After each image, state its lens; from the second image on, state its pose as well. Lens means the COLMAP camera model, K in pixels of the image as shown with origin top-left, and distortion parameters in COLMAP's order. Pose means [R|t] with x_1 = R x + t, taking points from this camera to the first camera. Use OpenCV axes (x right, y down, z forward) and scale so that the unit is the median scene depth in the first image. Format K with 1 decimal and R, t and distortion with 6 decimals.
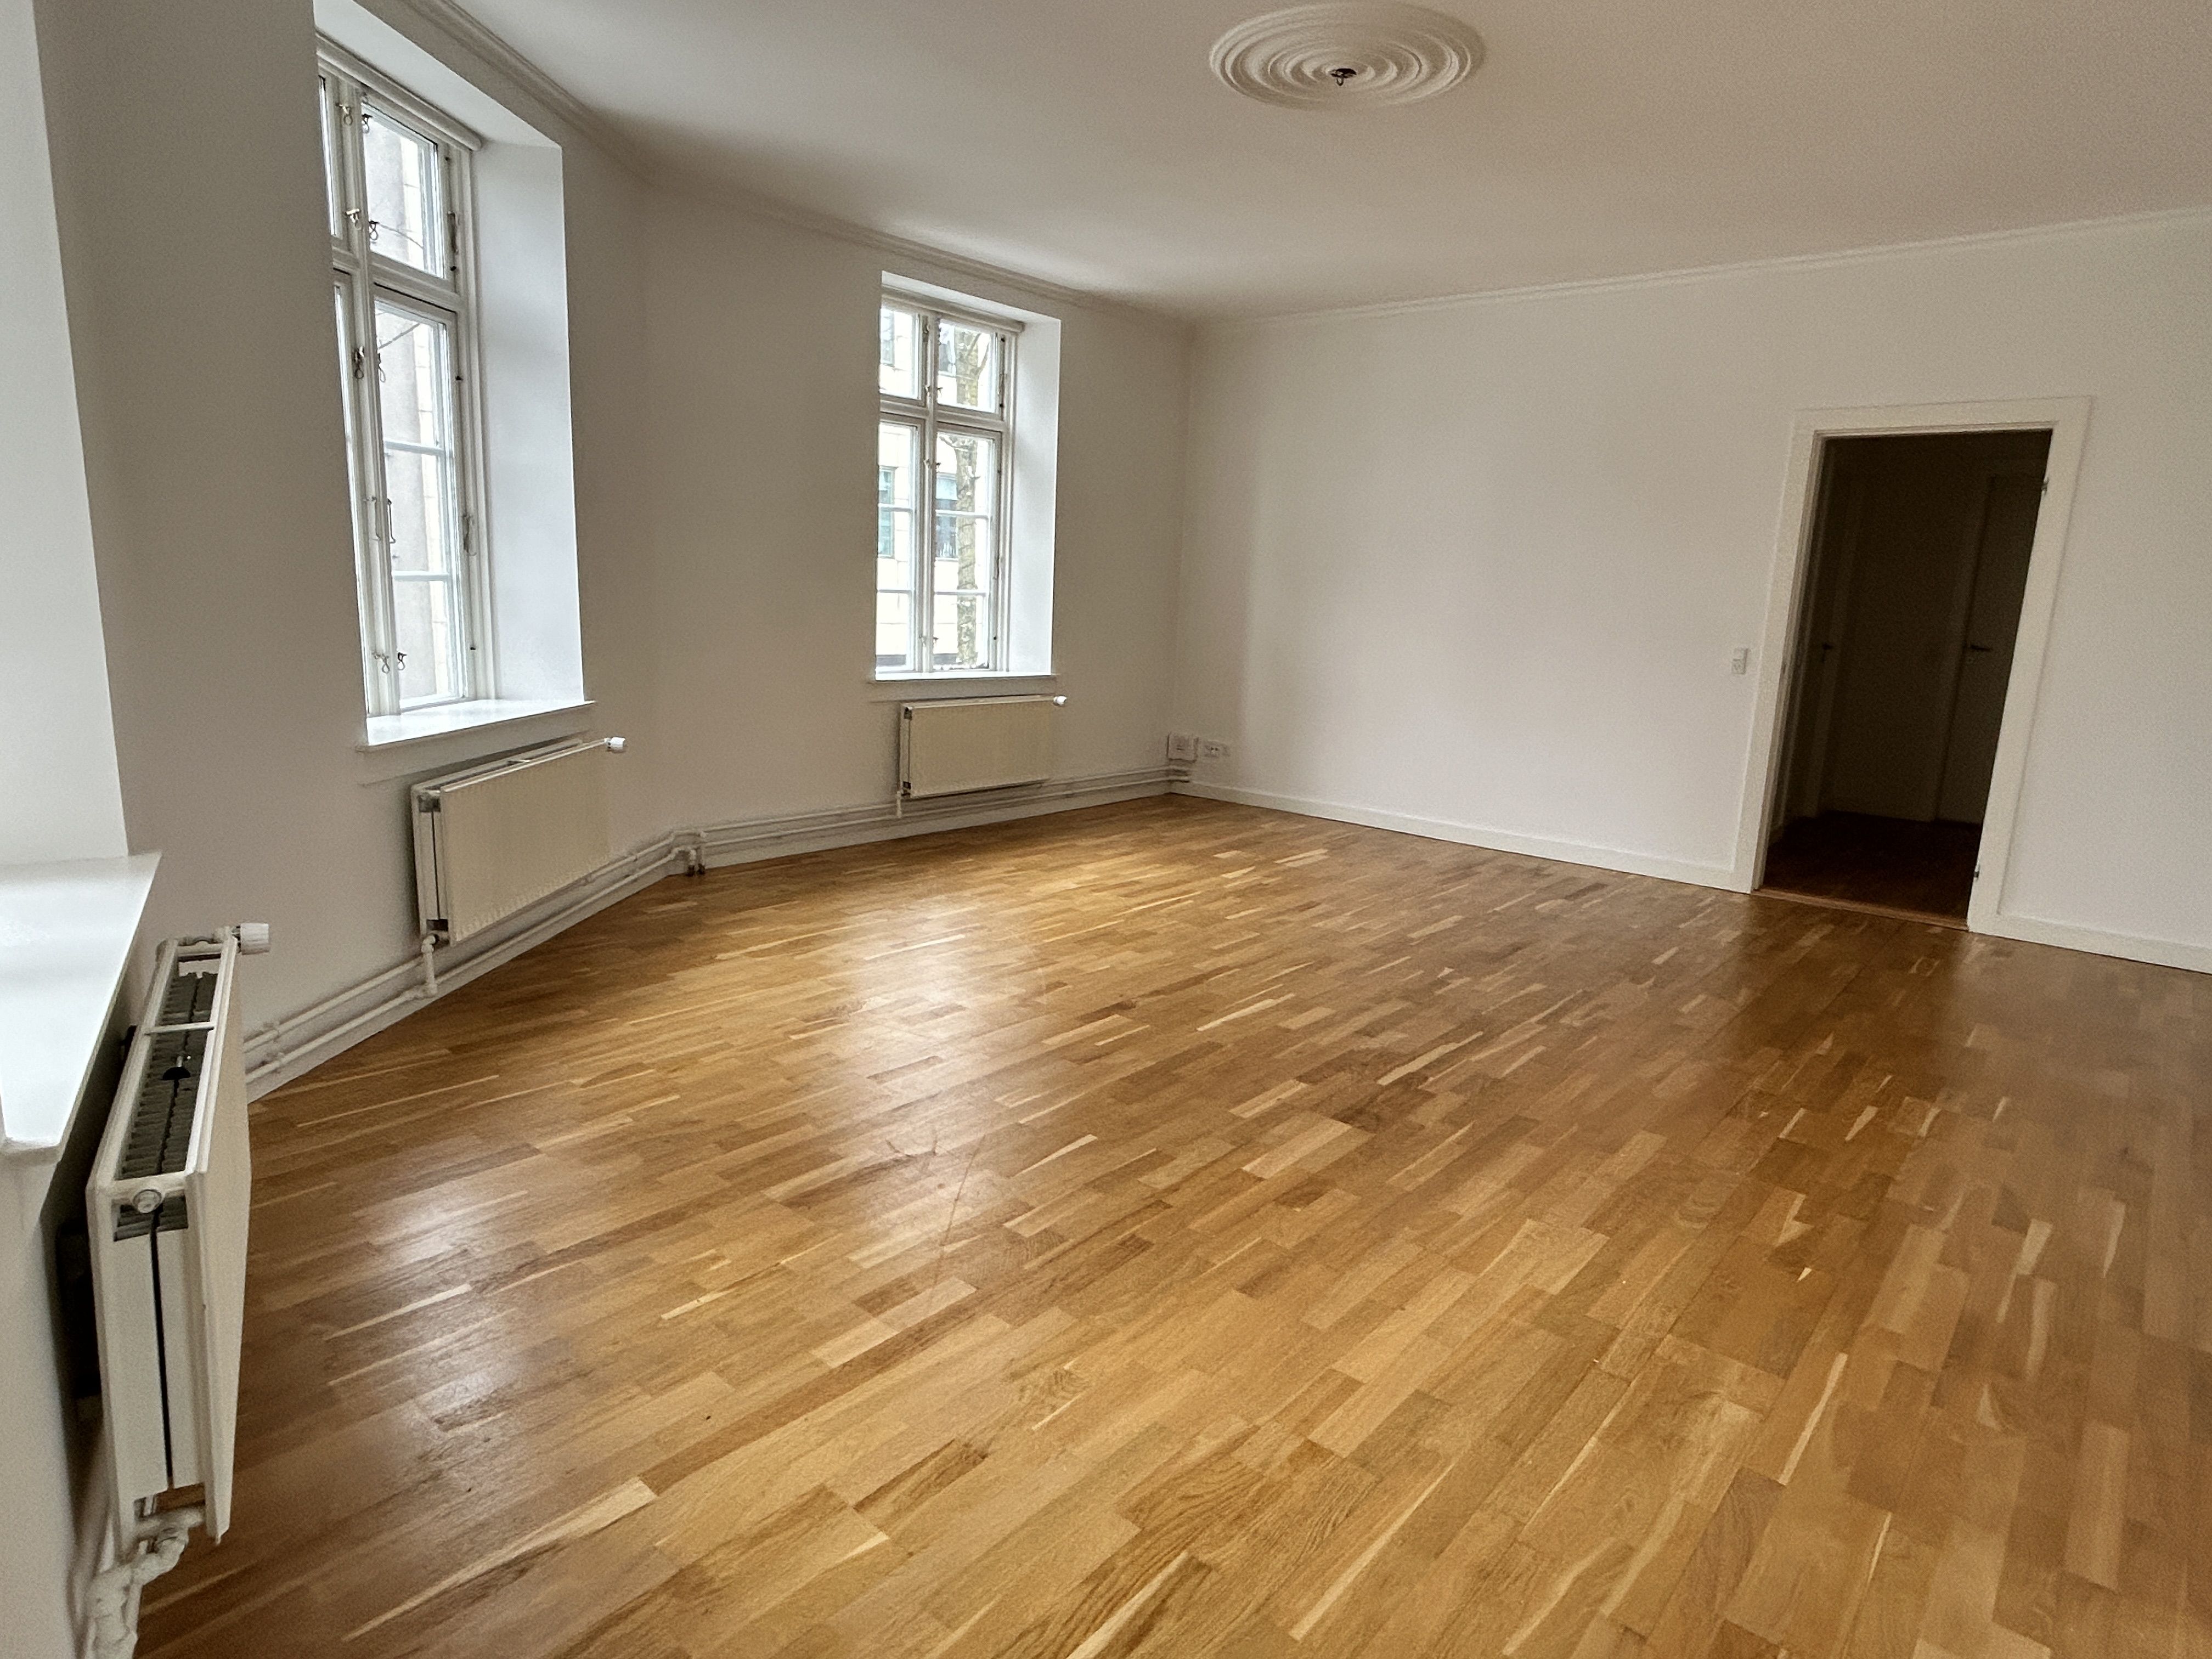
lens RADIAL K [[1251.6, 0, 1108.7], [0, 1251.6, 838.0], [0, 0, 1]] dist [-0.001859, 0.000217]
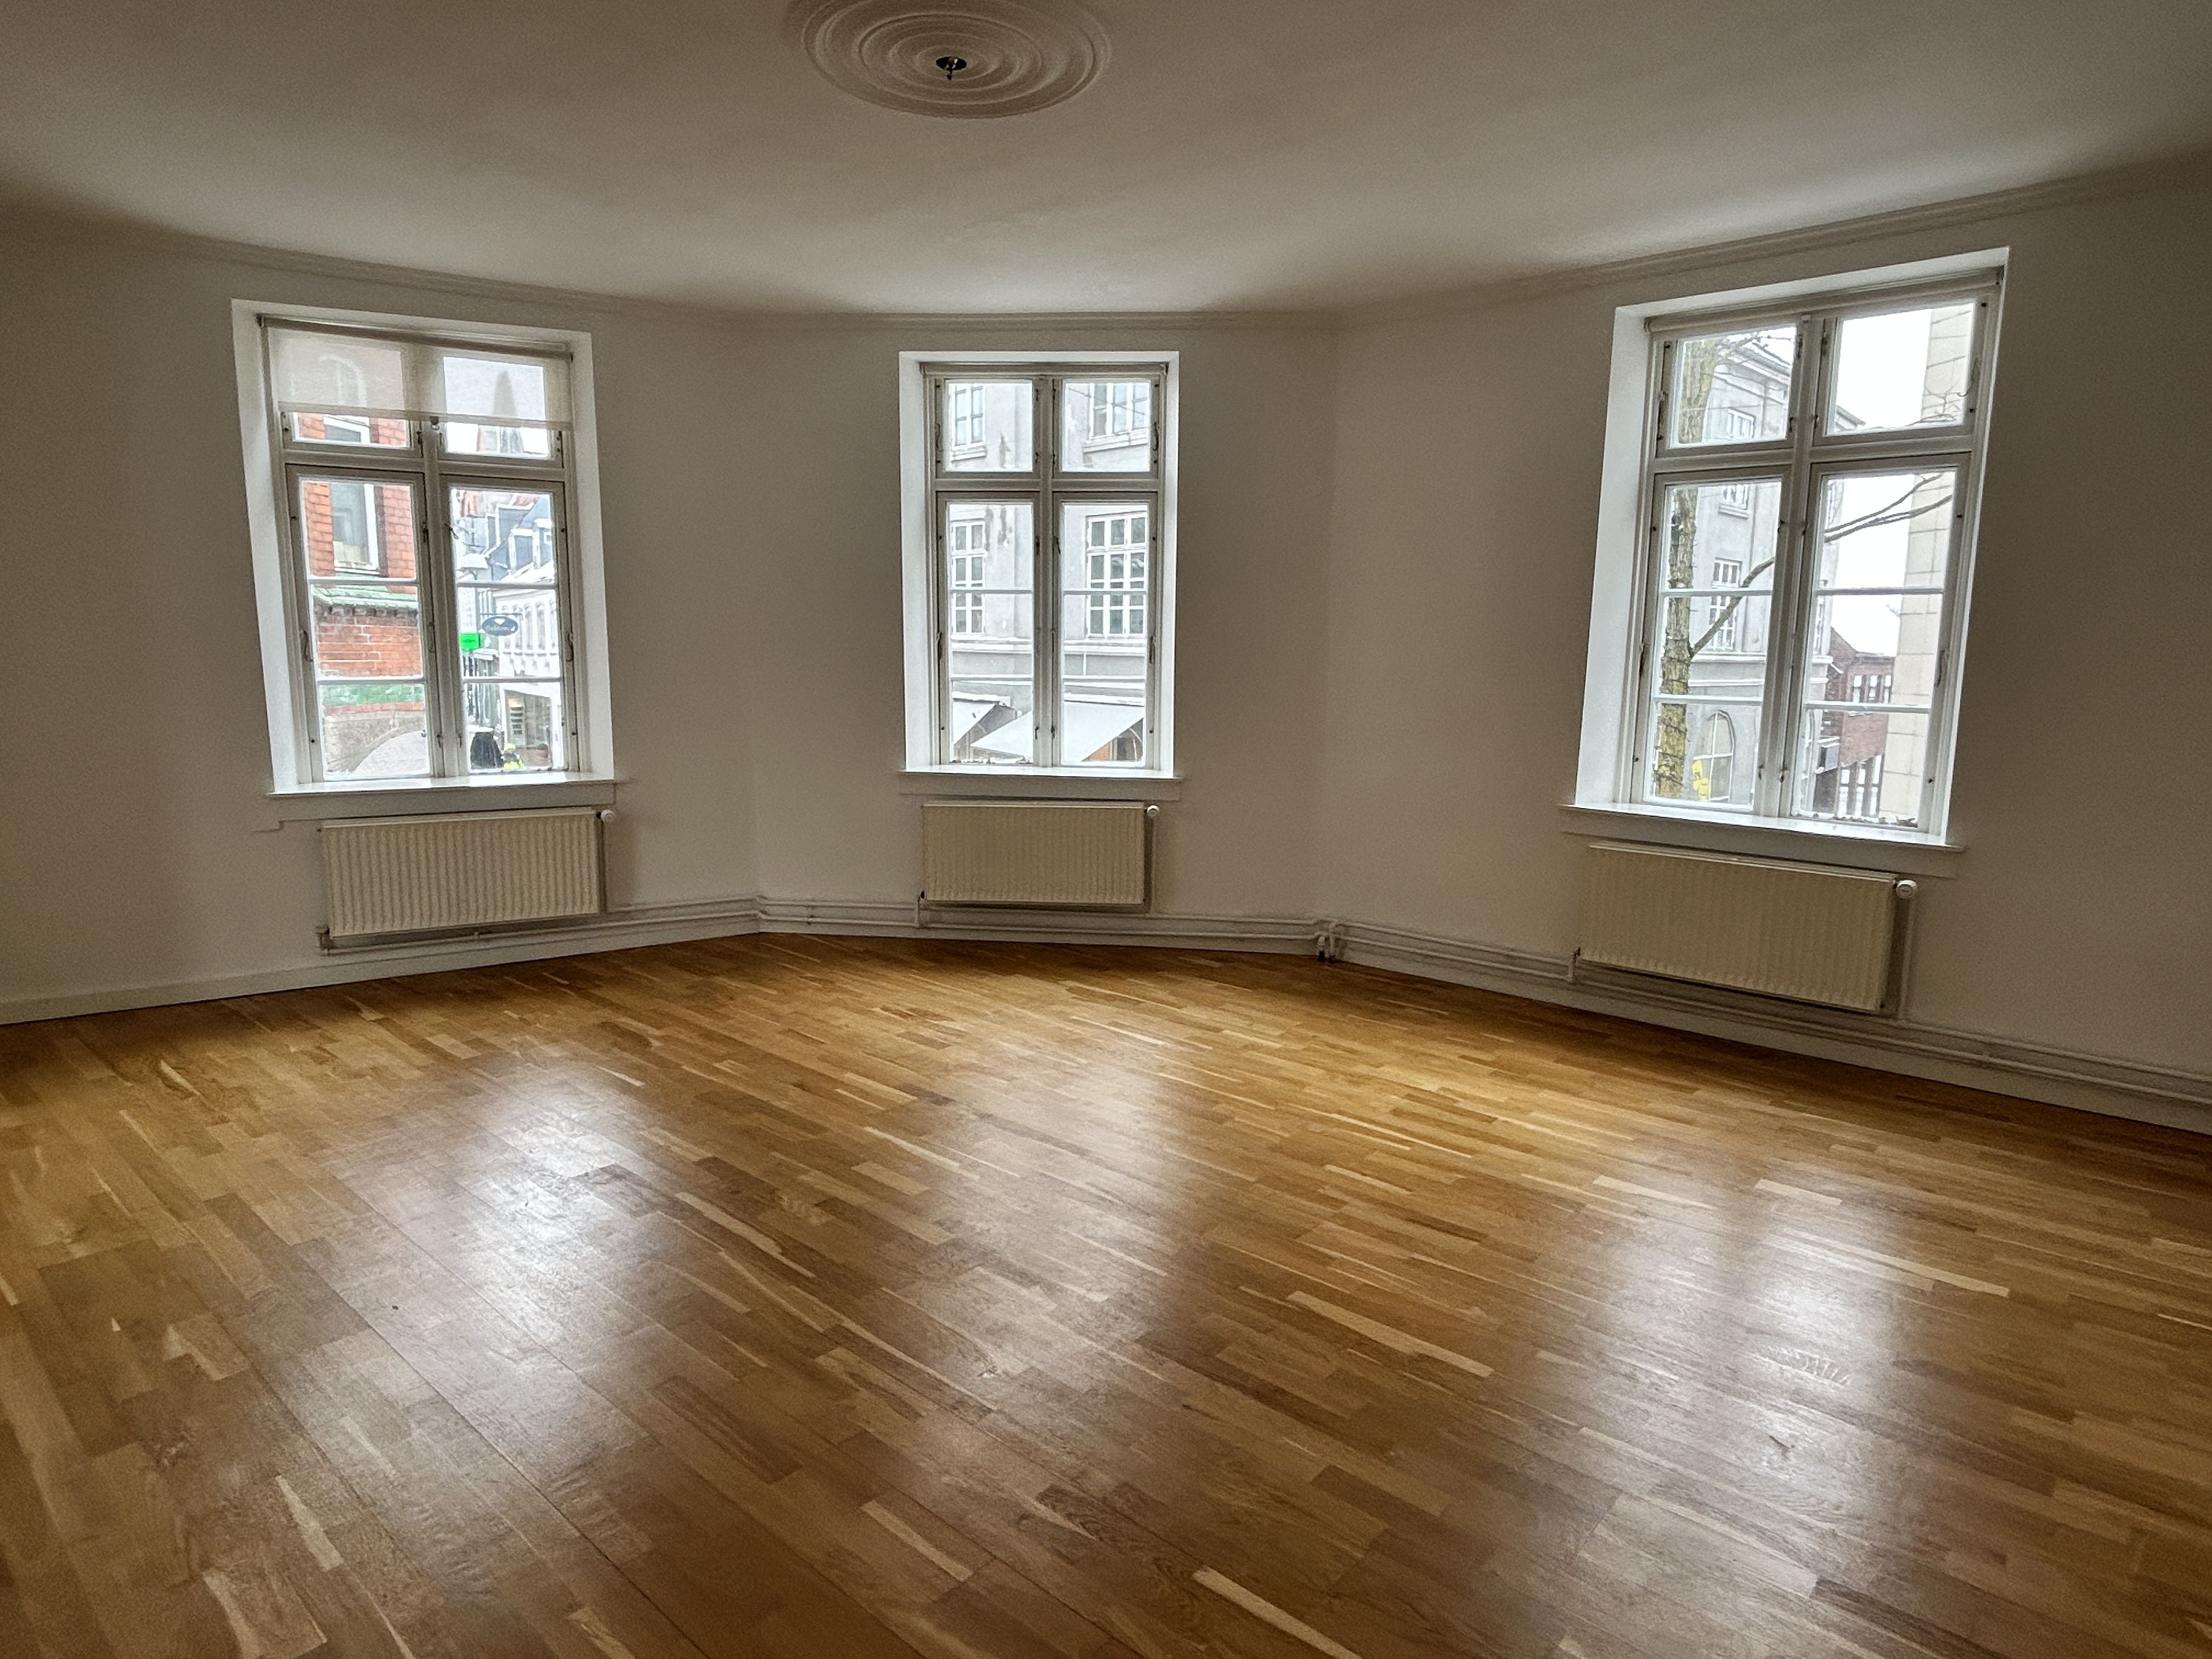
lens RADIAL K [[1251.6, 0, 1108.7], [0, 1251.6, 838.0], [0, 0, 1]] dist [-0.001859, 0.000217]
pose [[-0.013744, 0.110476, -0.993784, 0.944325], [-0.217308, 0.969793, 0.110814, -0.198085], [0.976006, 0.217480, 0.010679, 1.060081]]
